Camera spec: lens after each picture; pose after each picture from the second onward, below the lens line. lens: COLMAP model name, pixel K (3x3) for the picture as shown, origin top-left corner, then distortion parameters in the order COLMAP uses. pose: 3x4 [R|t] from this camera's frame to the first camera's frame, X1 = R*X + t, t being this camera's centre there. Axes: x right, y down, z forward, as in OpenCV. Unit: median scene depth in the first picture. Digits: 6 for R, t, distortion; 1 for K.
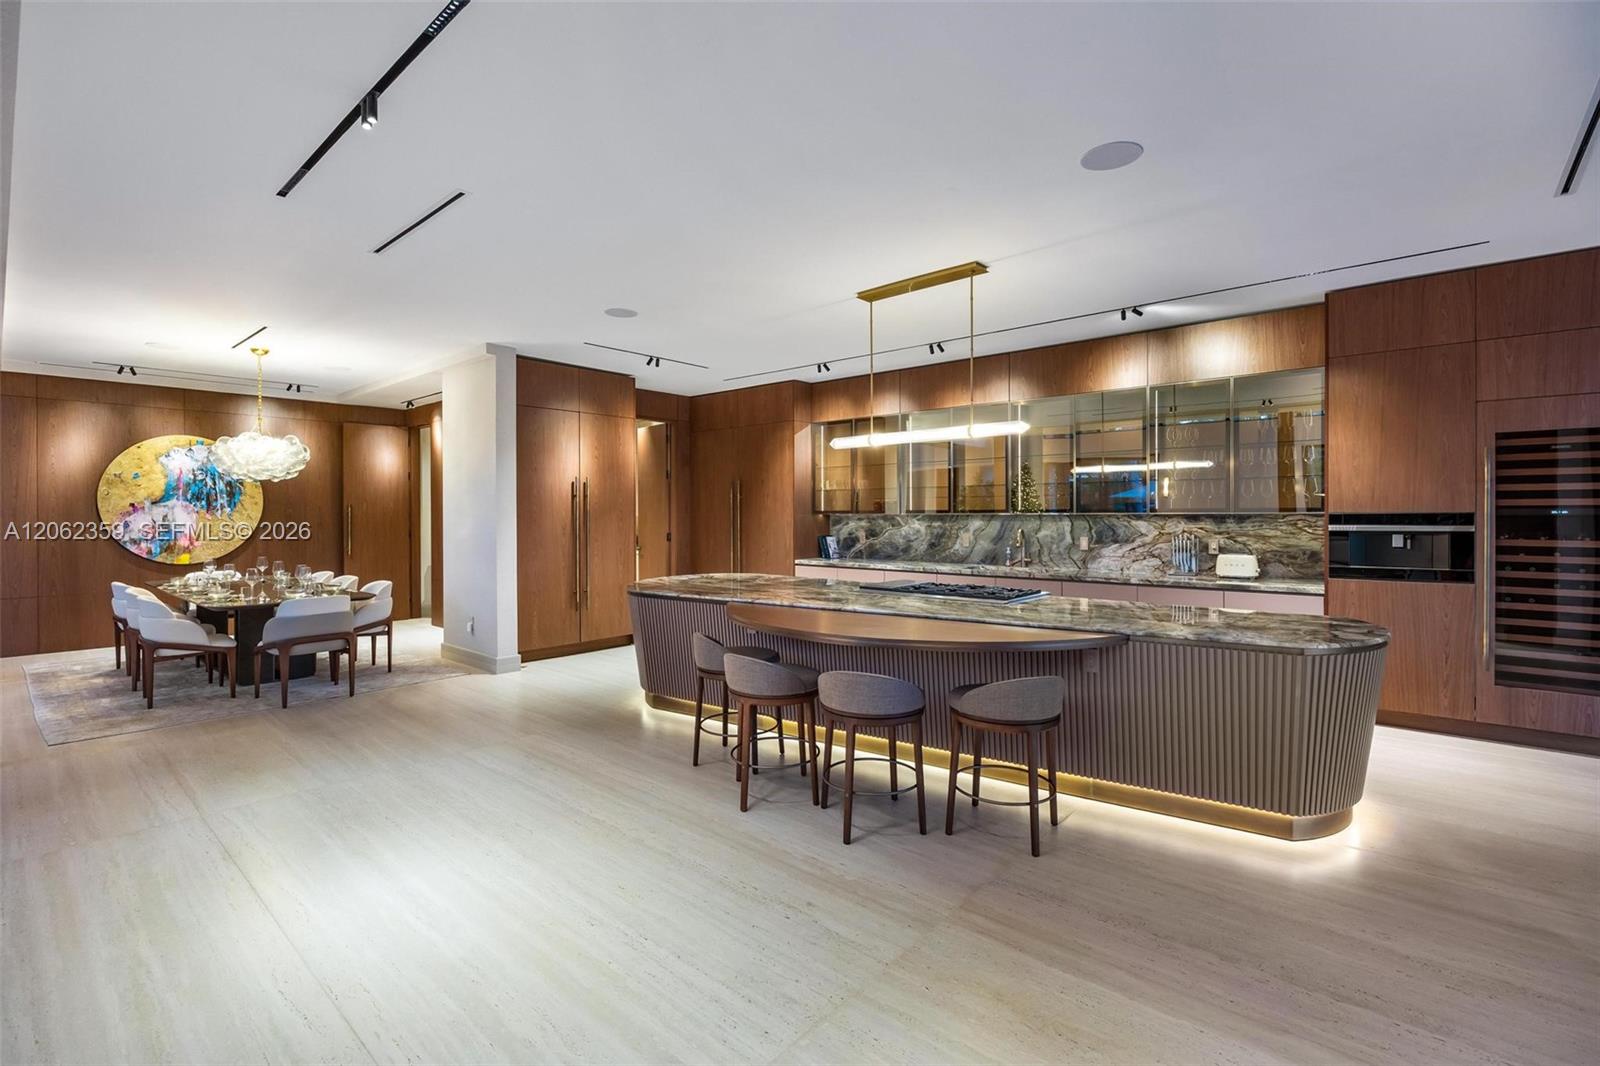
lens RADIAL K [[729.2, 0, 796.1], [0, 729.2, 524.9], [0, 0, 1]] dist [-0.004891, -0.000917]
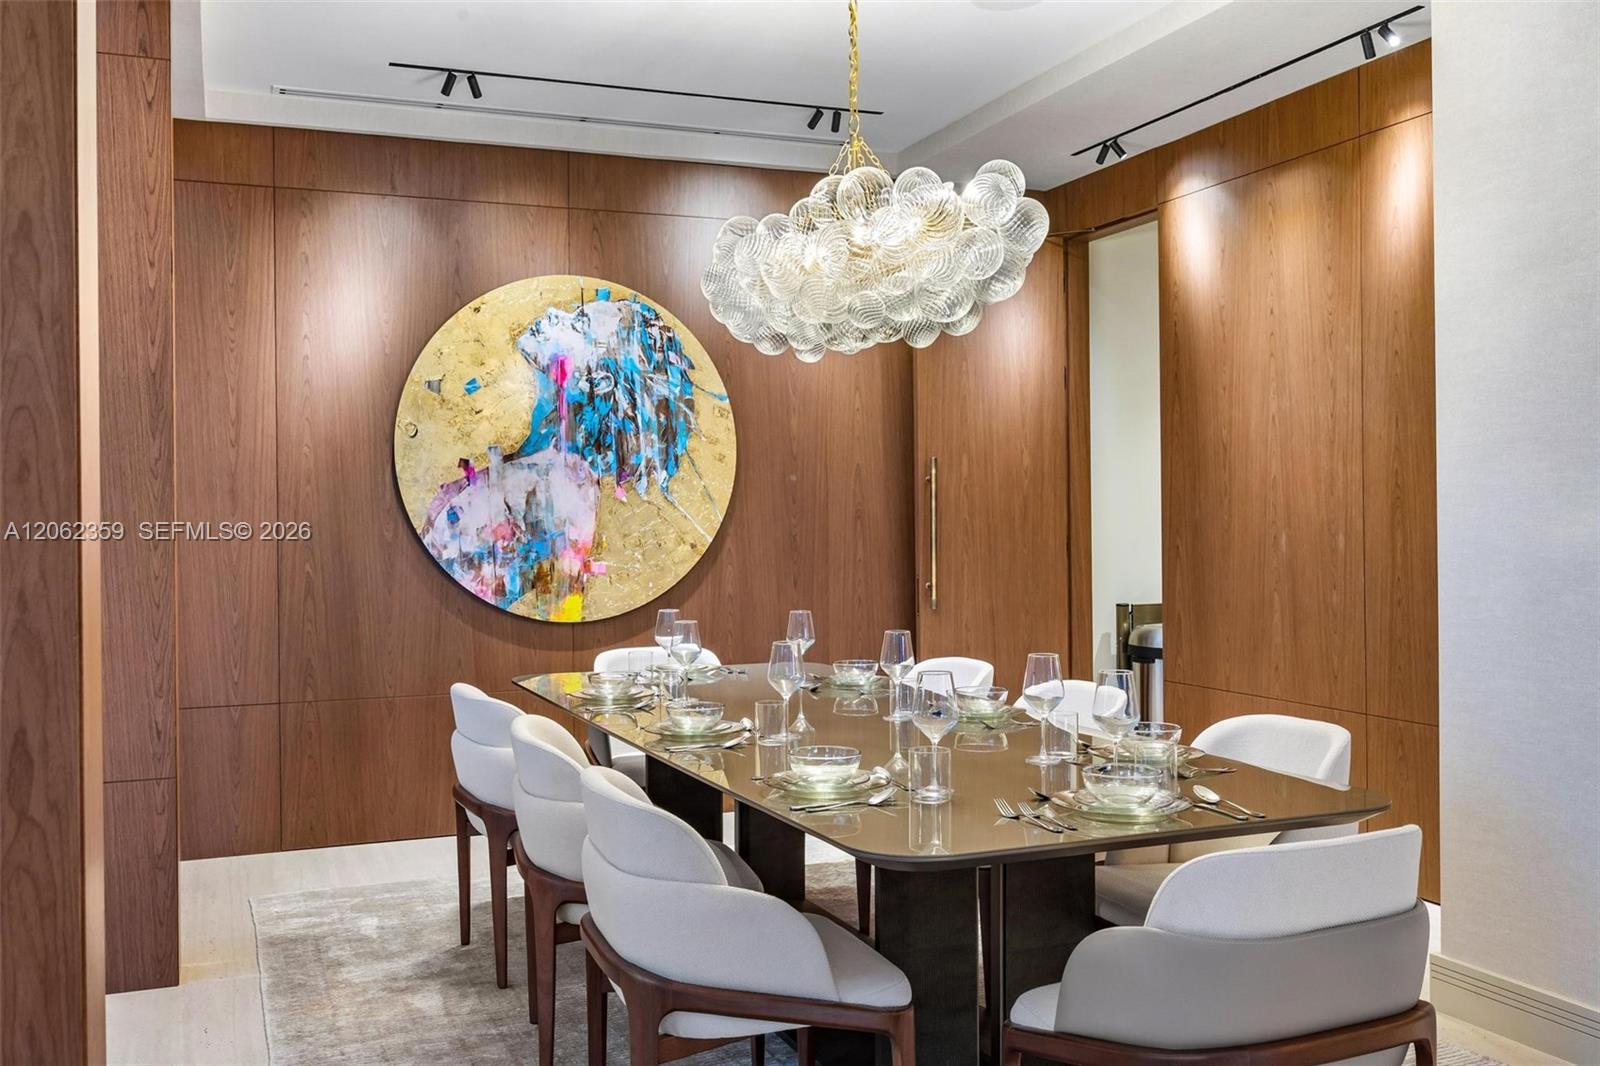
lens RADIAL K [[1461.9, 0, 801.2], [0, 1461.9, 532.9], [0, 0, 1]] dist [0.003981, 0.000000]
pose [[0.898201, -0.003281, -0.439573, -0.415420], [0.004283, 0.999990, 0.001287, 0.008033], [0.439565, -0.003039, 0.898206, 0.386910]]
